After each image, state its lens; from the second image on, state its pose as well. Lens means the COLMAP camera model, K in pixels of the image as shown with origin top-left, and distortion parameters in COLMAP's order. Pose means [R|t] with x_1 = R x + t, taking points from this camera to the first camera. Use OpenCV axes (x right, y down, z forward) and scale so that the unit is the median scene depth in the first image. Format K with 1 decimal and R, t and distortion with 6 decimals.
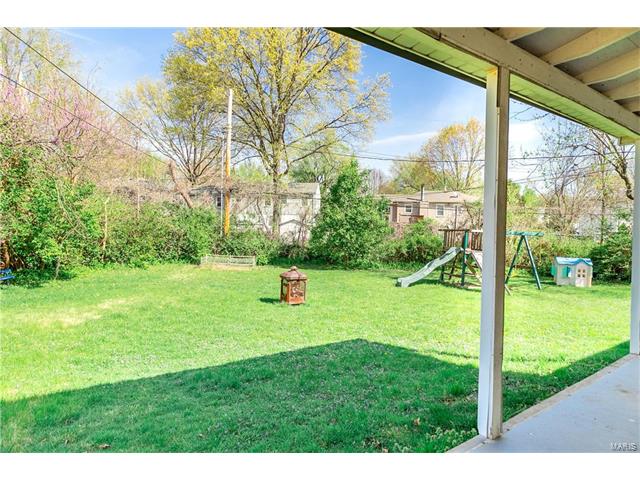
lens RADIAL K [[361.9, 0, 322.9], [0, 361.9, 240.6], [0, 0, 1]] dist [-0.000019, -0.001510]
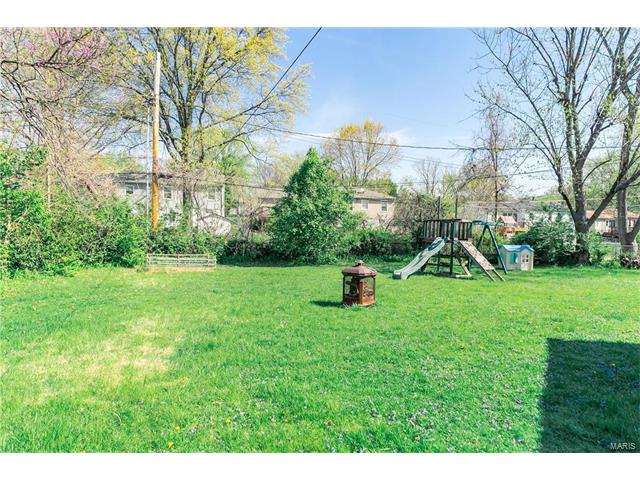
lens RADIAL K [[361.9, 0, 318.7], [0, 361.9, 238.2], [0, 0, 1]] dist [-0.000019, -0.001510]
pose [[0.944305, -0.021061, 0.328396, -0.253727], [0.020947, 0.999773, 0.003885, 0.009228], [-0.328403, 0.003210, 0.944532, 0.144695]]
